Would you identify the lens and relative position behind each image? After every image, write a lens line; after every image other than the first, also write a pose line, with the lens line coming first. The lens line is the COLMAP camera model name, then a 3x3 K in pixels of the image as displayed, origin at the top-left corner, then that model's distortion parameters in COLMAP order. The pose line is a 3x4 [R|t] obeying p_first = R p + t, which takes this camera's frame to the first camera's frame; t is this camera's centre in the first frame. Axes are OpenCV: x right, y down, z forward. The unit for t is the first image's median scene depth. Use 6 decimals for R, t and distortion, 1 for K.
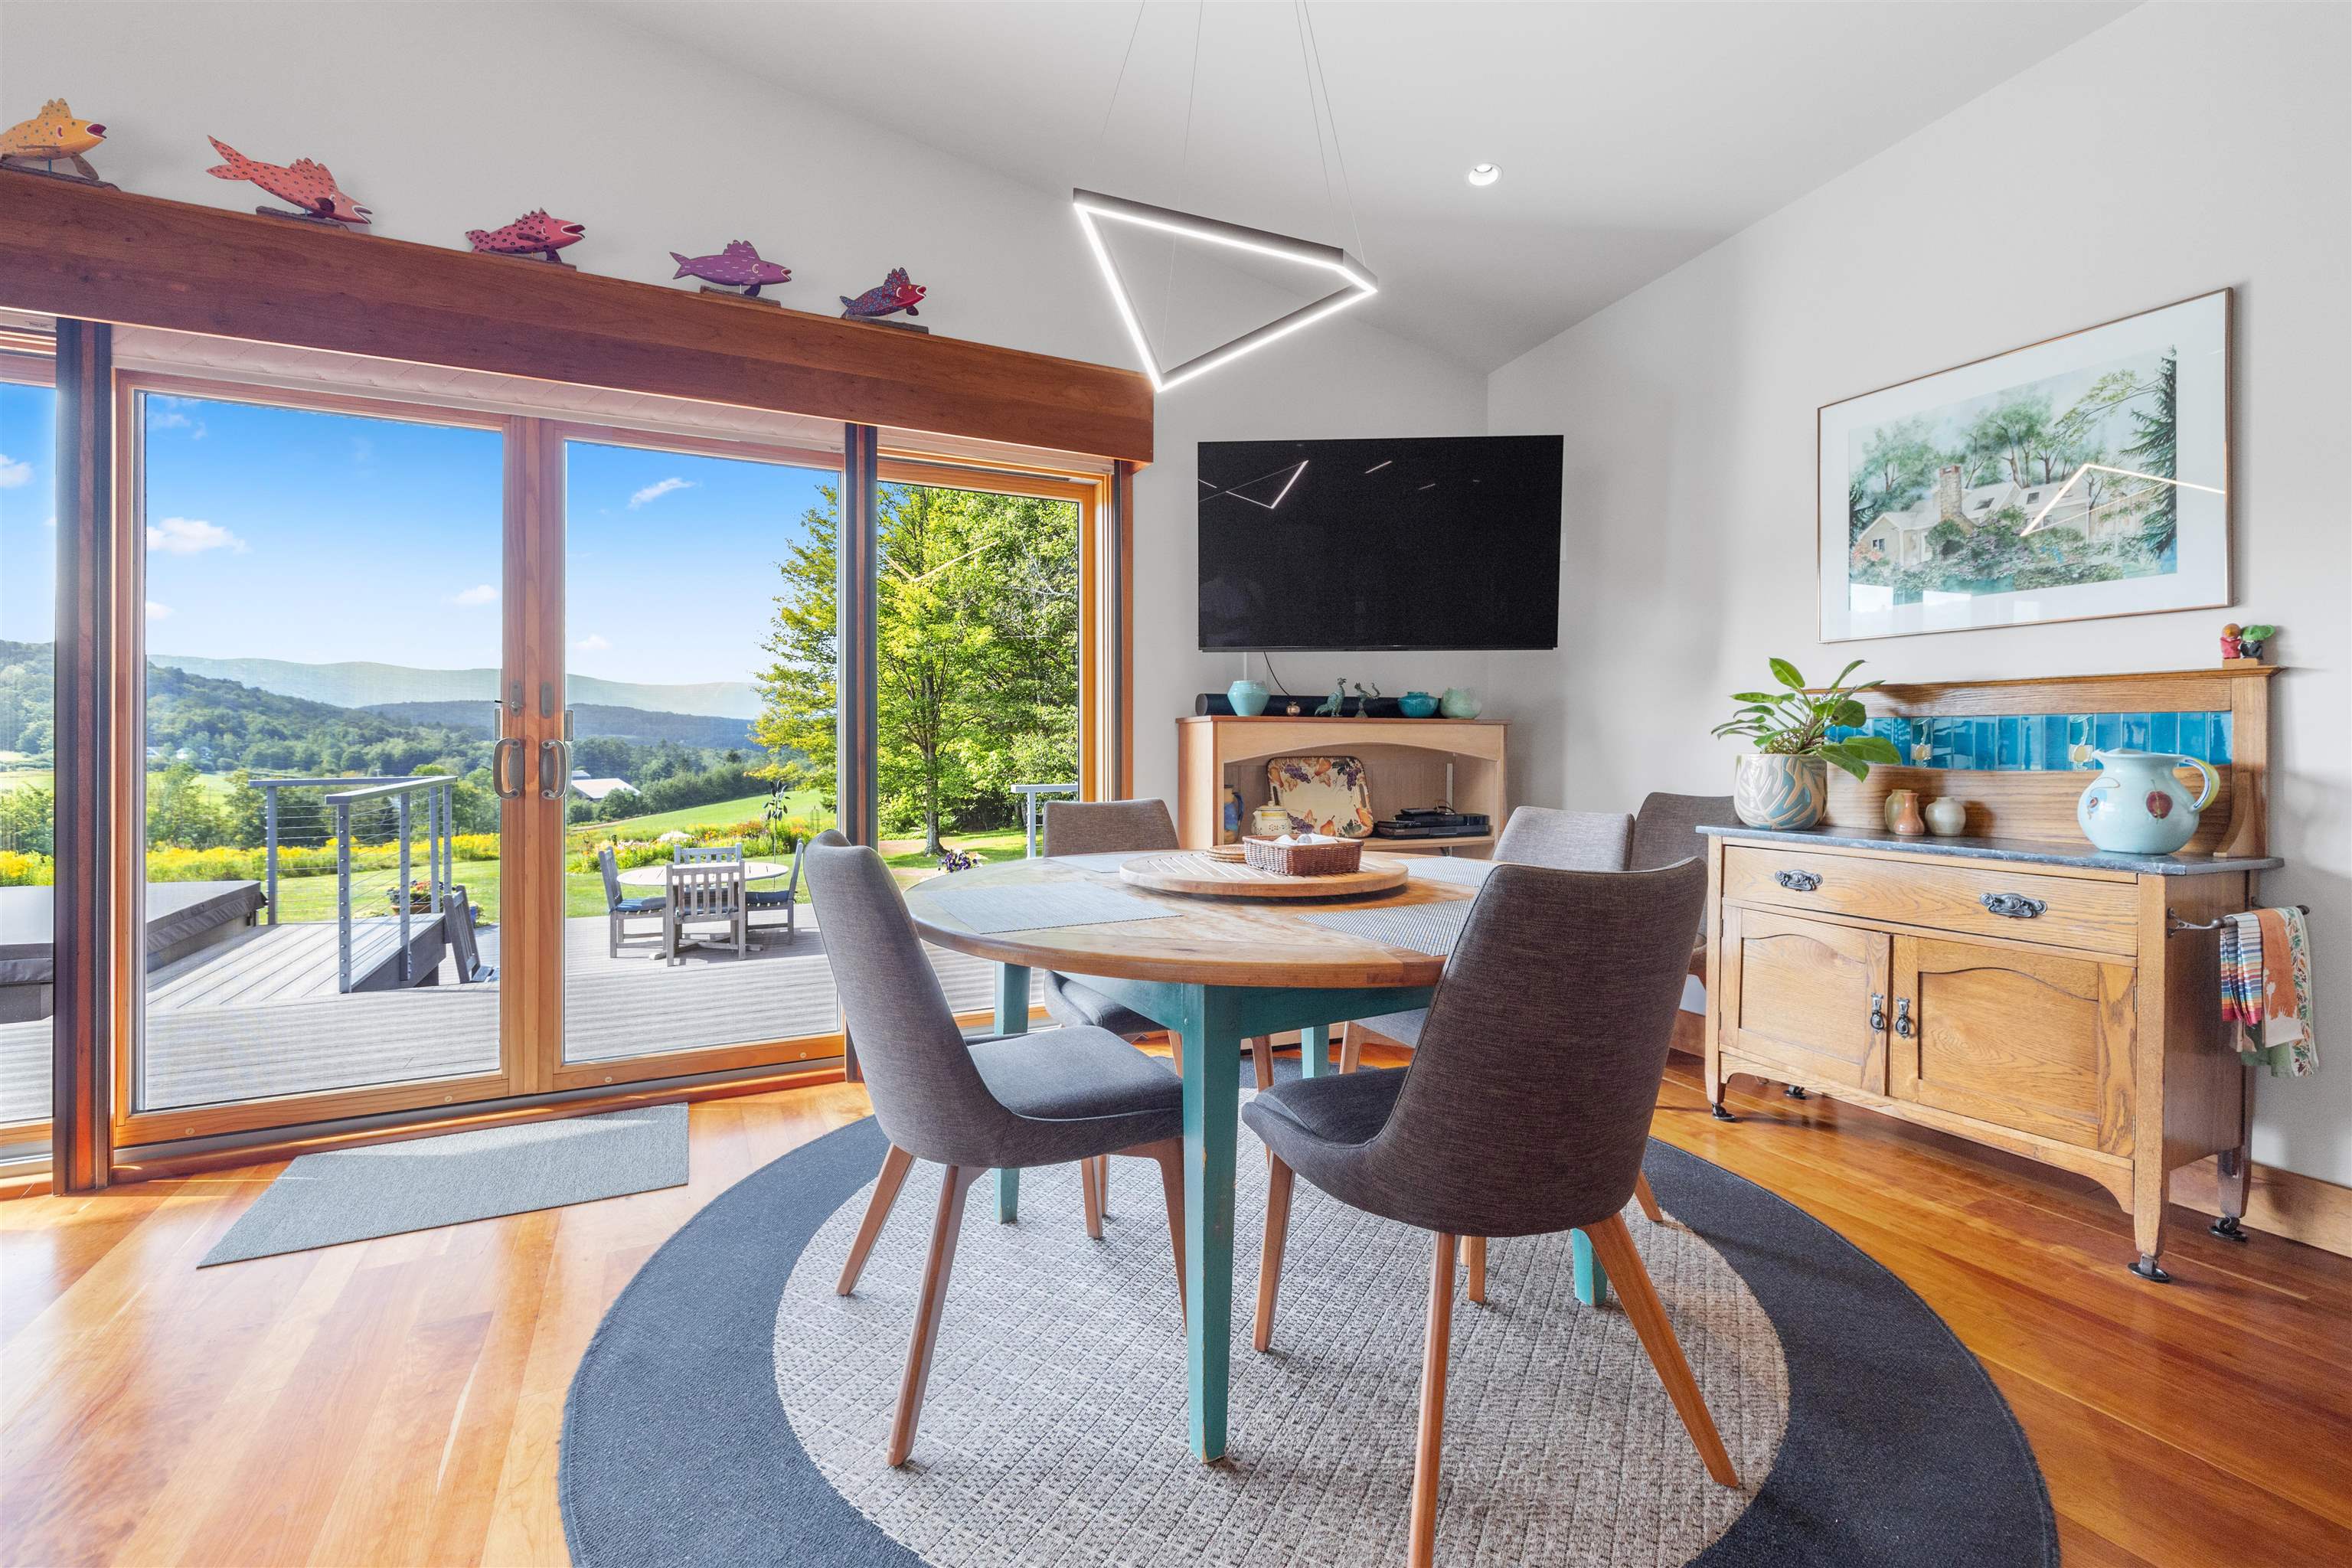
lens RADIAL K [[1011.2, 0, 1170.7], [0, 1011.2, 745.7], [0, 0, 1]] dist [0.000584, 0.000362]
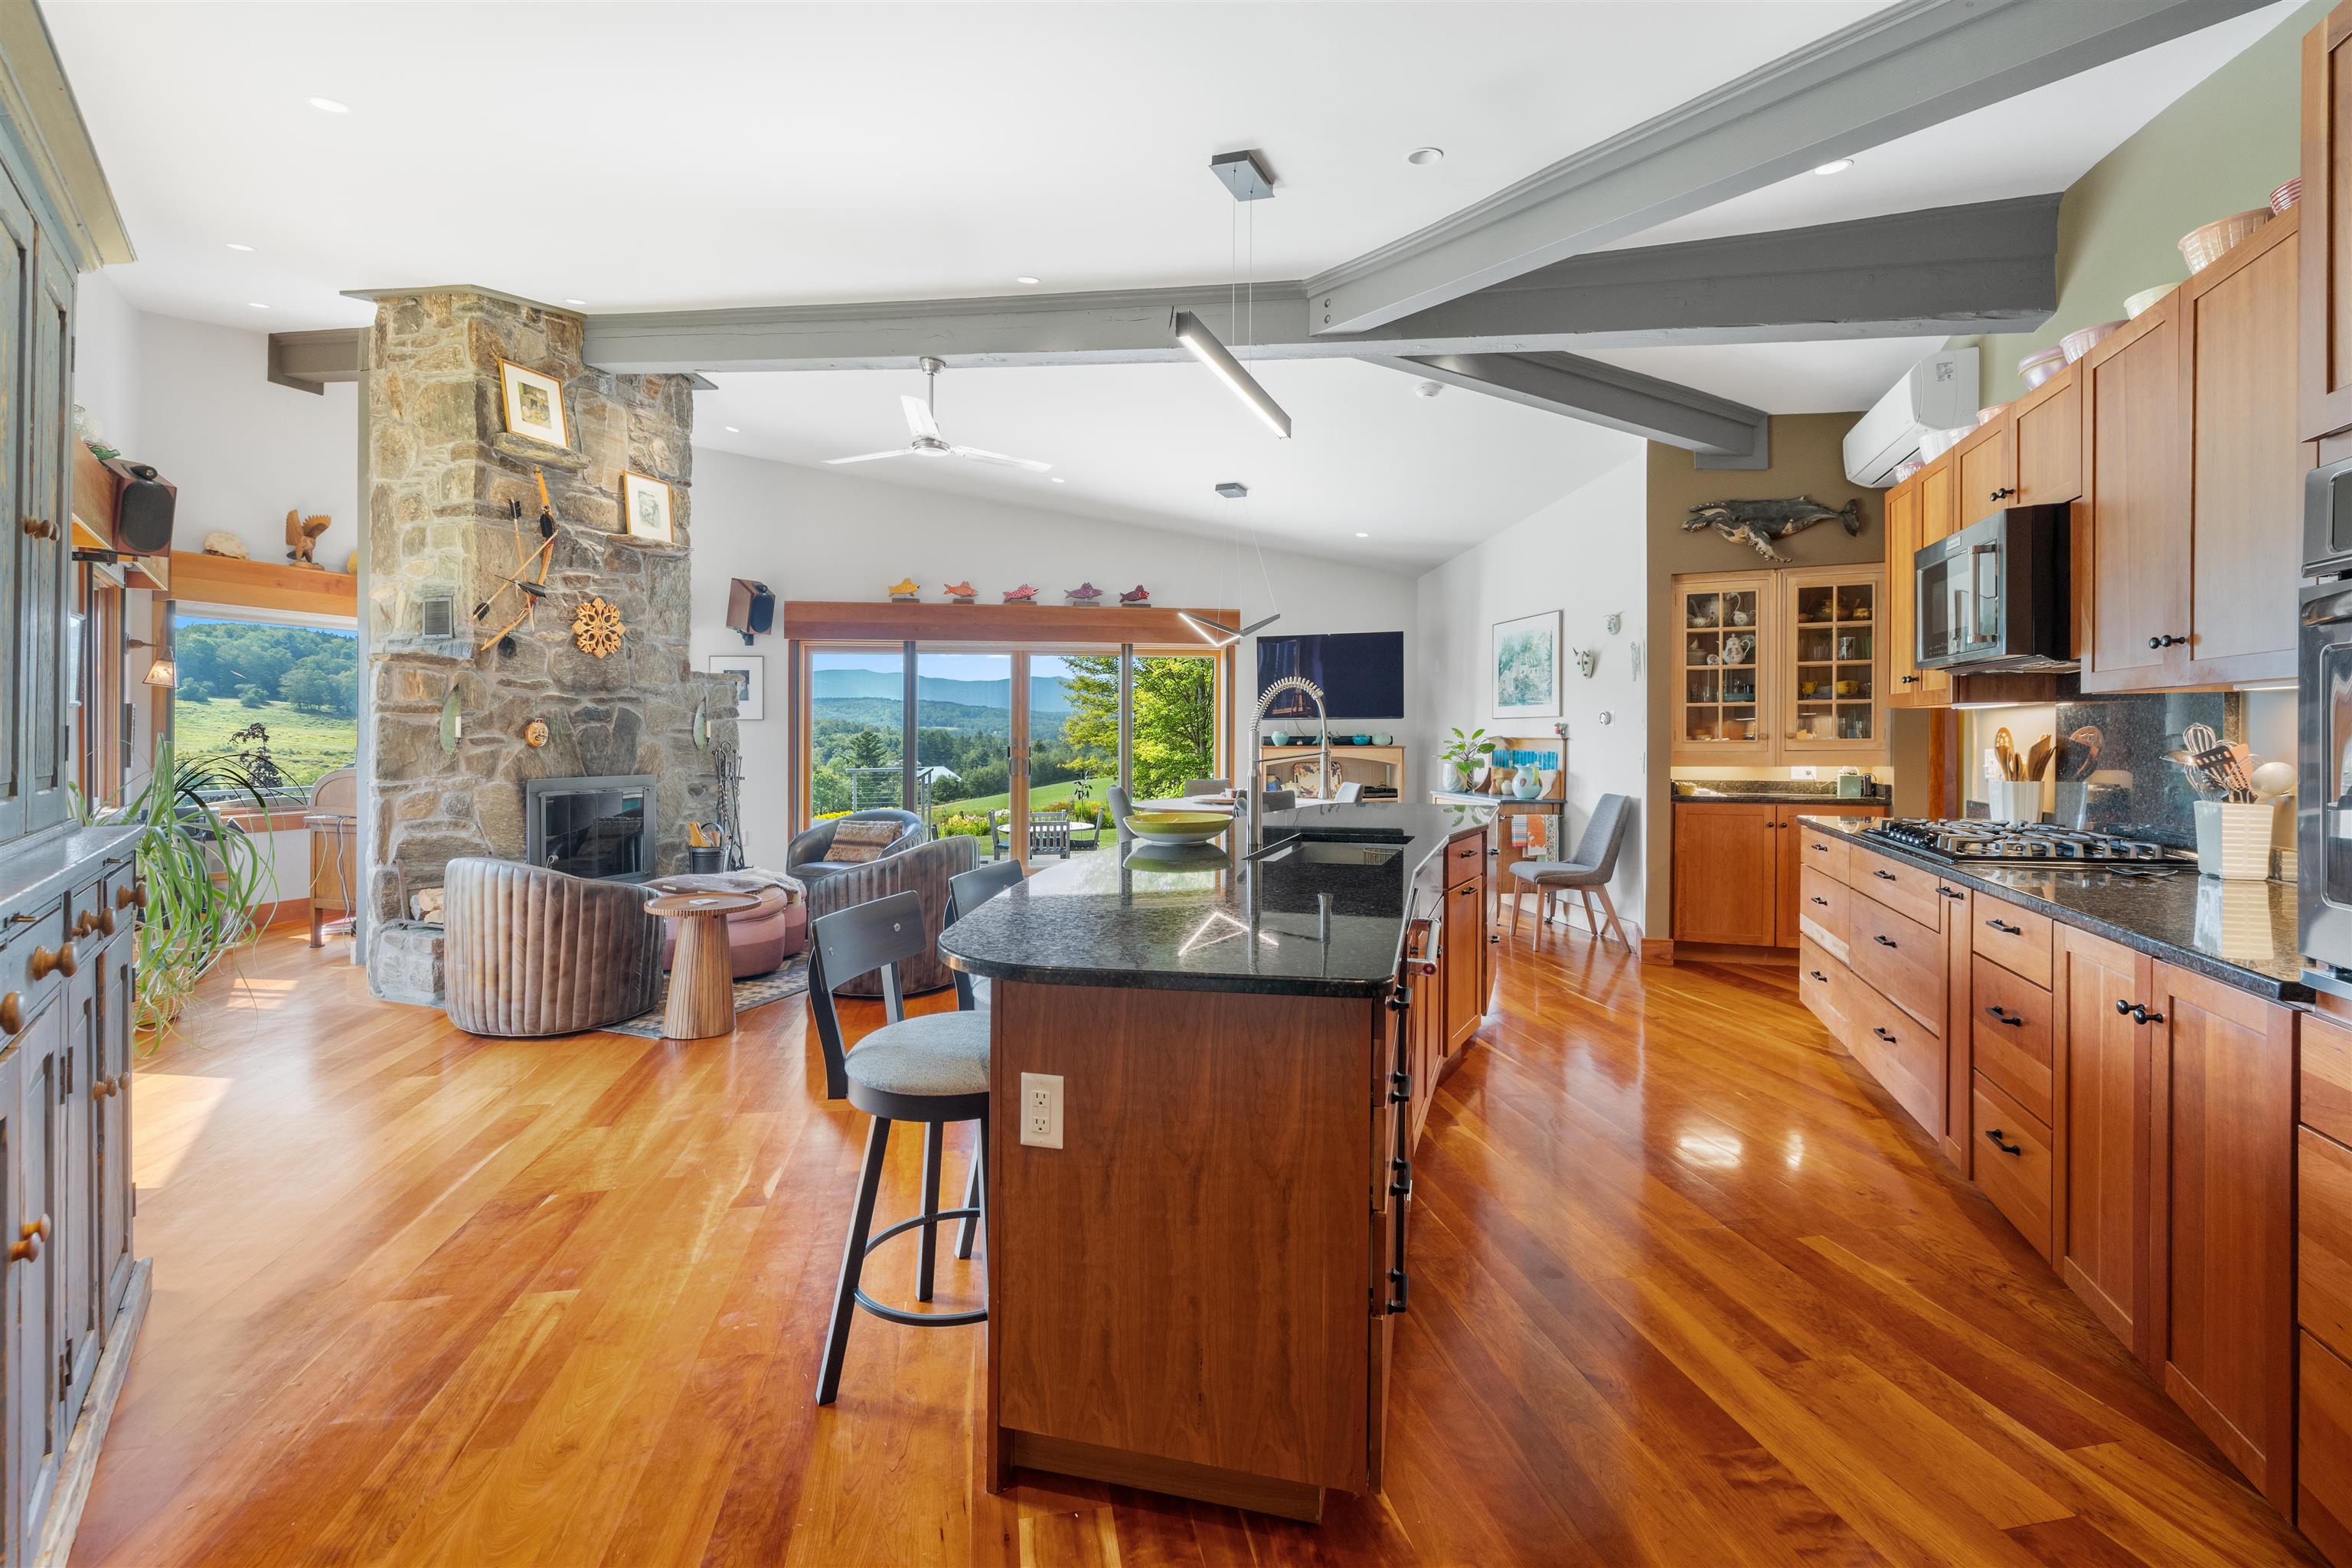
lens RADIAL K [[1011.2, 0, 1173.5], [0, 1011.2, 736.1], [0, 0, 1]] dist [0.000584, 0.000362]
pose [[0.962232, -0.002571, -0.272219, 0.584175], [0.002601, 0.999997, -0.000249, -0.063817], [0.272219, -0.000469, 0.962235, -1.669778]]
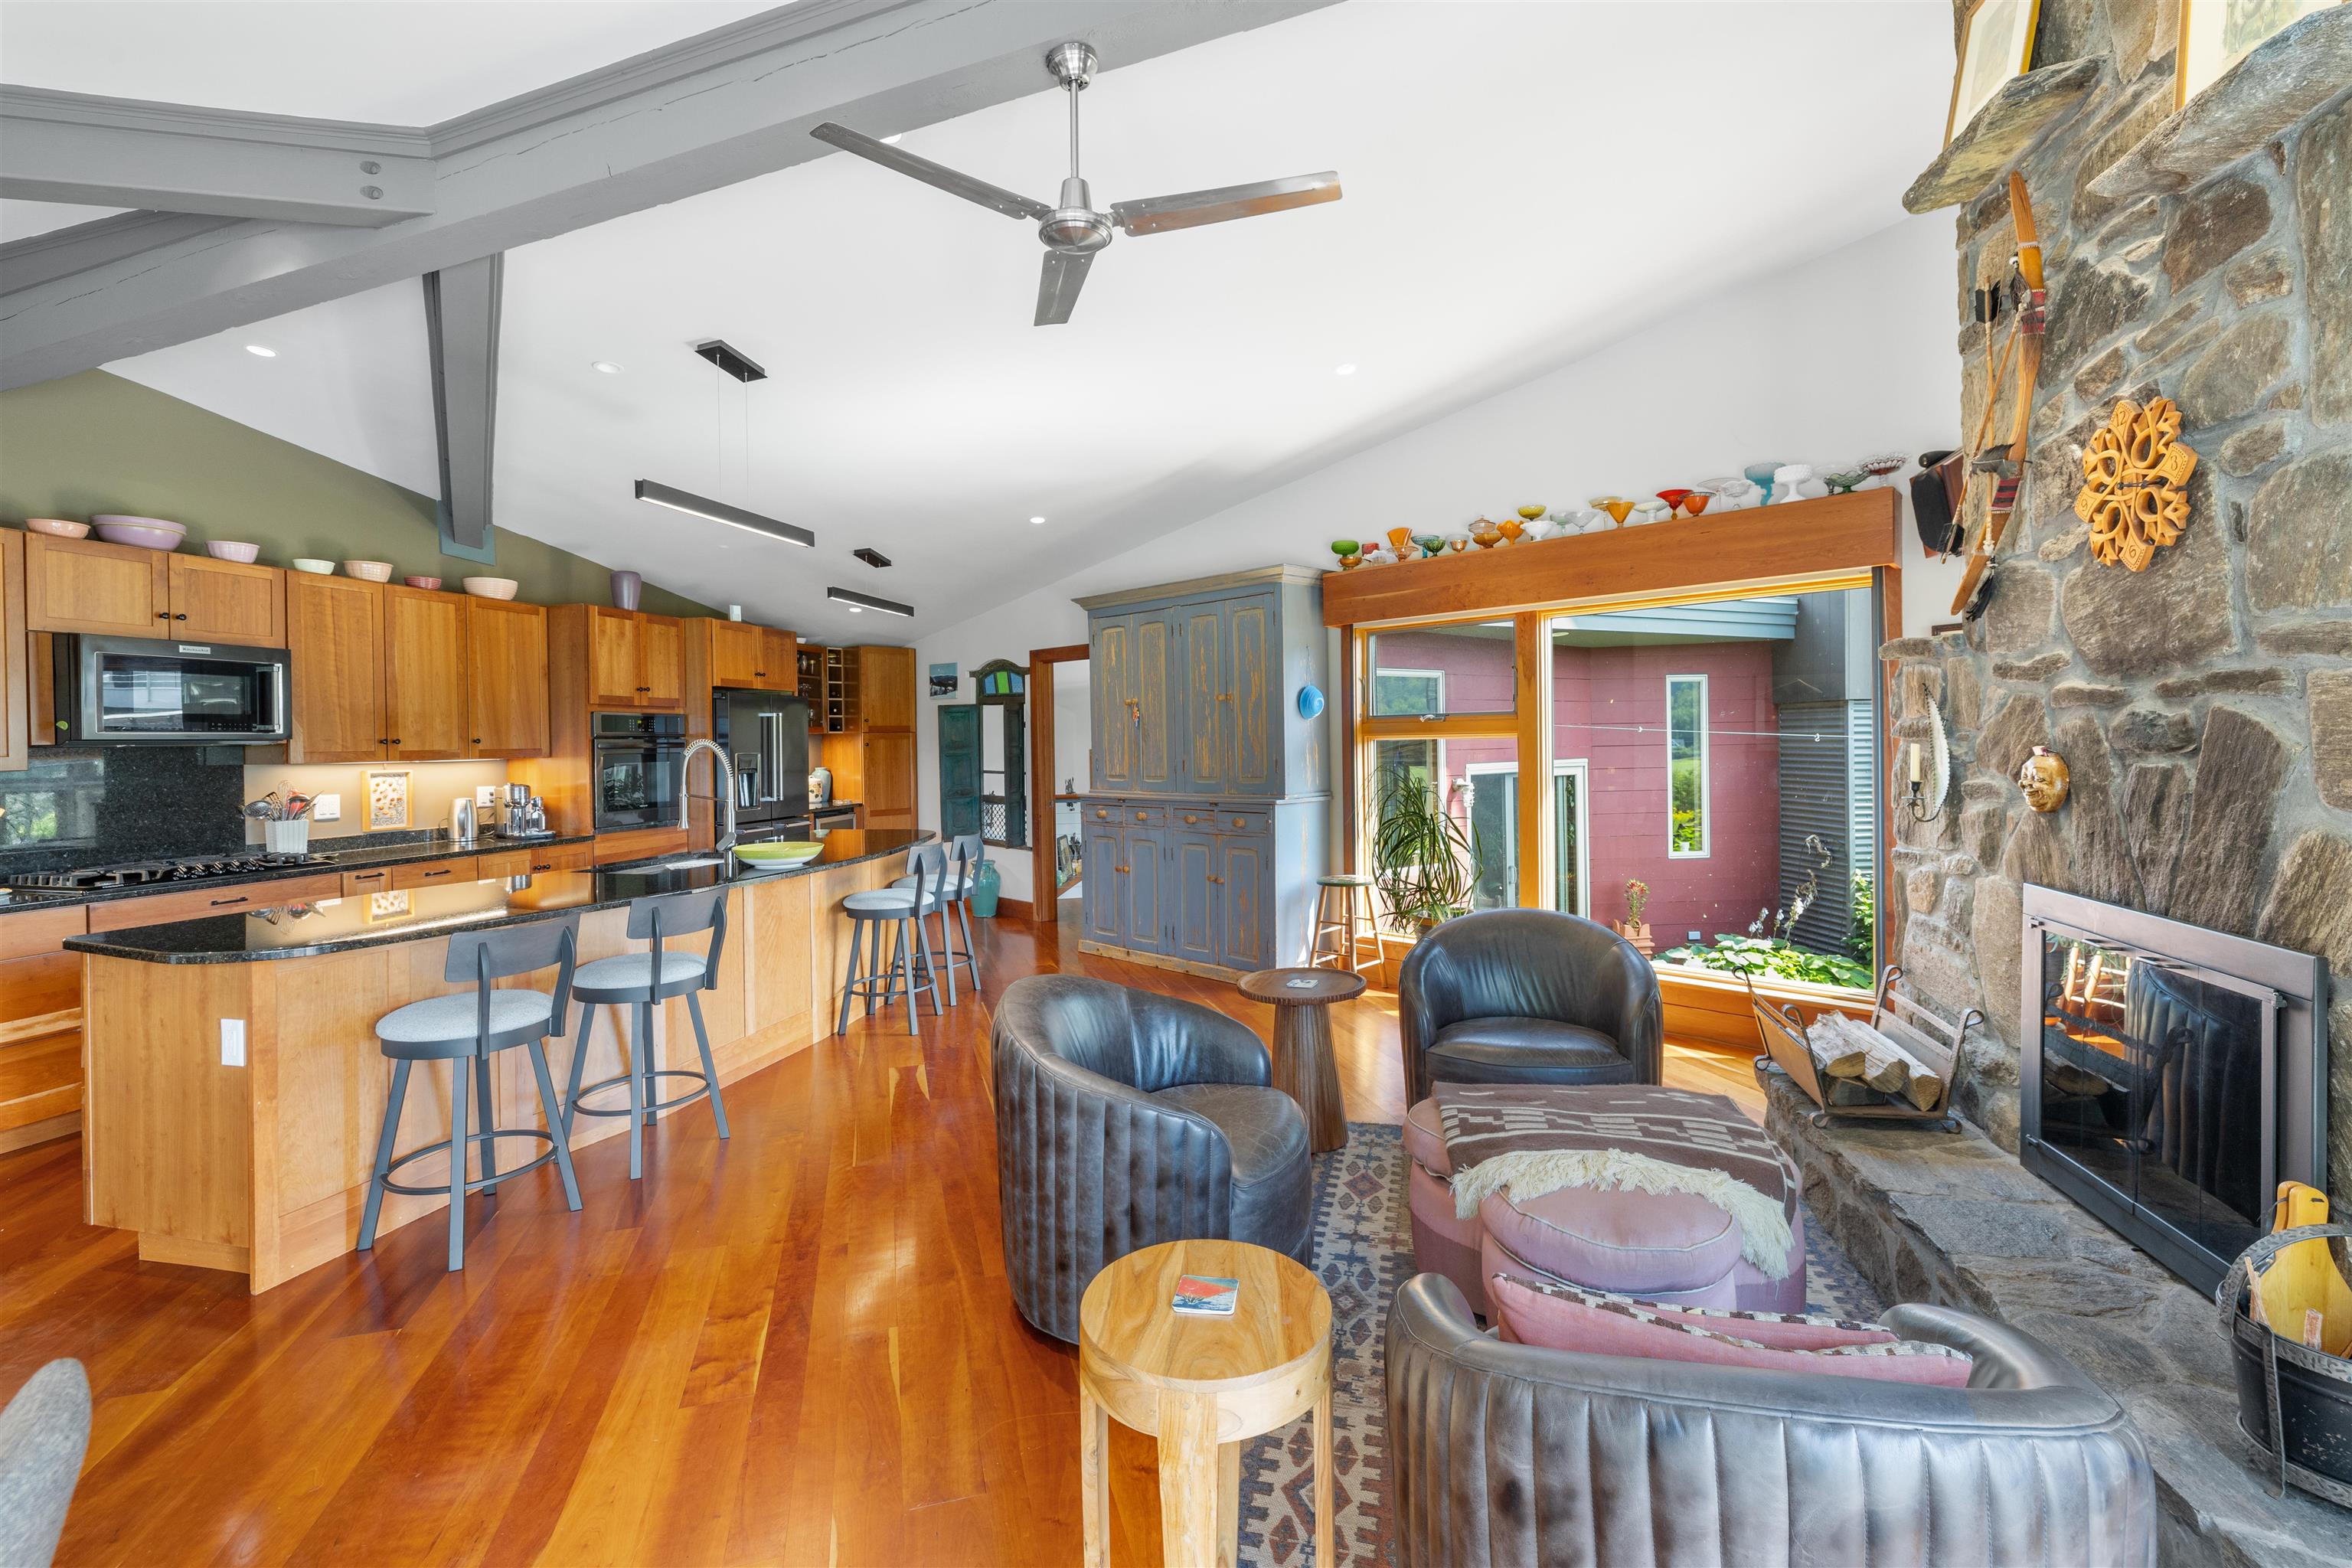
lens RADIAL K [[1011.2, 0, 1175.7], [0, 1011.2, 751.7], [0, 0, 1]] dist [0.000584, 0.000362]
pose [[-0.985852, 0.012016, 0.167189, -0.525635], [0.014443, 0.999807, 0.013306, -0.116958], [-0.166997, 0.015532, -0.985835, 0.754966]]
